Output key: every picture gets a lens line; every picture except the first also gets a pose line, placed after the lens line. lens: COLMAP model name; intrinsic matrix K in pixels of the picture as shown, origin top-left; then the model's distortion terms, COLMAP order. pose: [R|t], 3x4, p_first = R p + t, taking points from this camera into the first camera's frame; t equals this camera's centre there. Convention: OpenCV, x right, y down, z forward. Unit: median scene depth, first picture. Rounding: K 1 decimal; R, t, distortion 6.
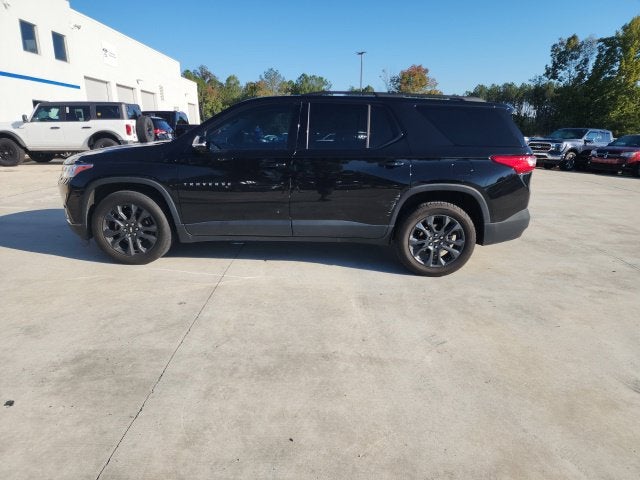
lens RADIAL K [[432.4, 0, 319.0], [0, 432.4, 242.0], [0, 0, 1]] dist [0.085051, -0.075649]
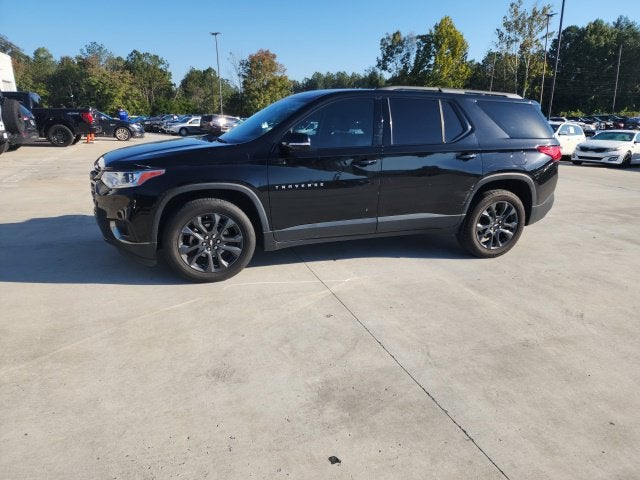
lens RADIAL K [[432.4, 0, 323.8], [0, 432.4, 238.4], [0, 0, 1]] dist [0.085051, -0.075649]
pose [[0.933133, -0.096250, 0.346409, -0.528728], [0.087009, 0.995315, 0.042169, -0.054832], [-0.348844, -0.009209, 0.937135, 0.116173]]
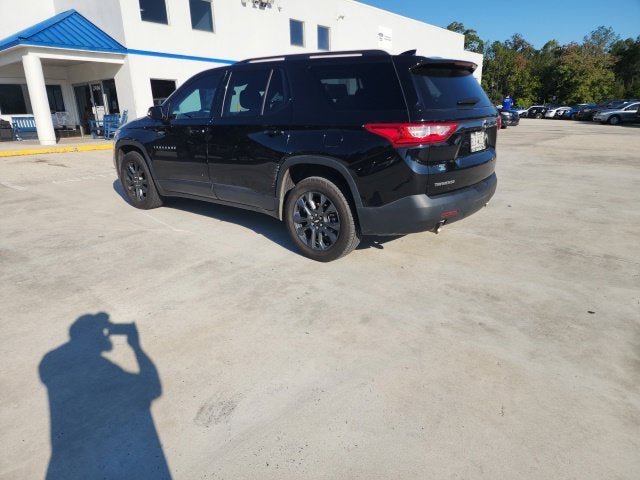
lens RADIAL K [[432.4, 0, 309.9], [0, 432.4, 239.6], [0, 0, 1]] dist [0.085051, -0.075649]
pose [[0.774105, 0.158943, -0.612780, 0.816963], [-0.132855, 0.987201, 0.088230, -0.041312], [0.618960, 0.013111, 0.785313, 0.298861]]
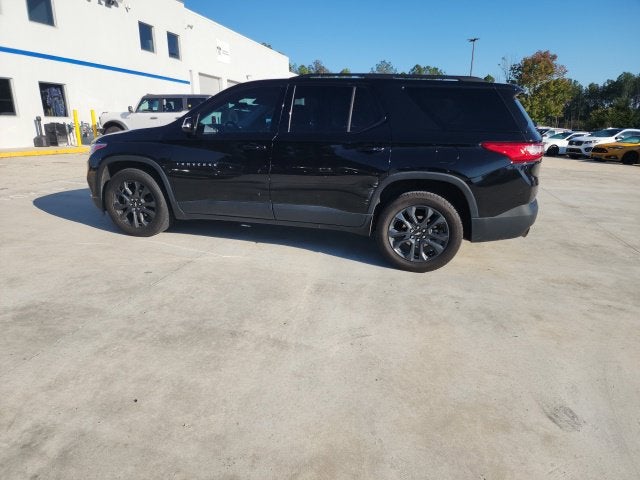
lens RADIAL K [[432.4, 0, 314.9], [0, 432.4, 242.6], [0, 0, 1]] dist [0.085051, -0.075649]
pose [[0.966697, 0.074229, -0.244923, 0.288155], [-0.070738, 0.997229, 0.023033, 0.010664], [0.245954, -0.004941, 0.969269, 0.045661]]
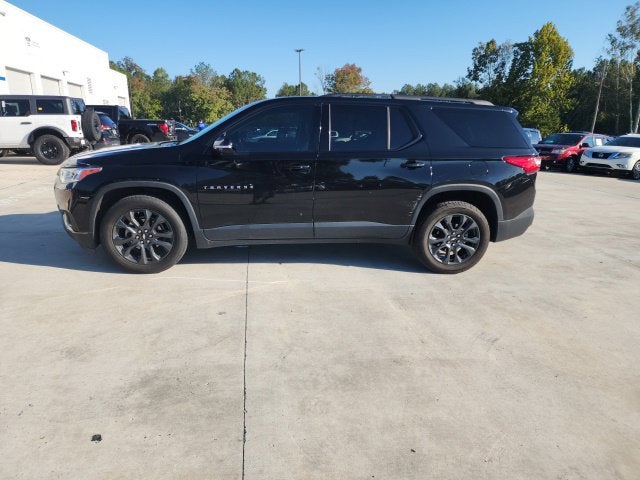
lens RADIAL K [[432.4, 0, 313.5], [0, 432.4, 234.8], [0, 0, 1]] dist [0.085051, -0.075649]
pose [[0.990037, -0.027644, 0.138064, -0.203269], [0.028586, 0.999580, -0.004846, -0.017668], [-0.137872, 0.008745, 0.990411, 0.023603]]
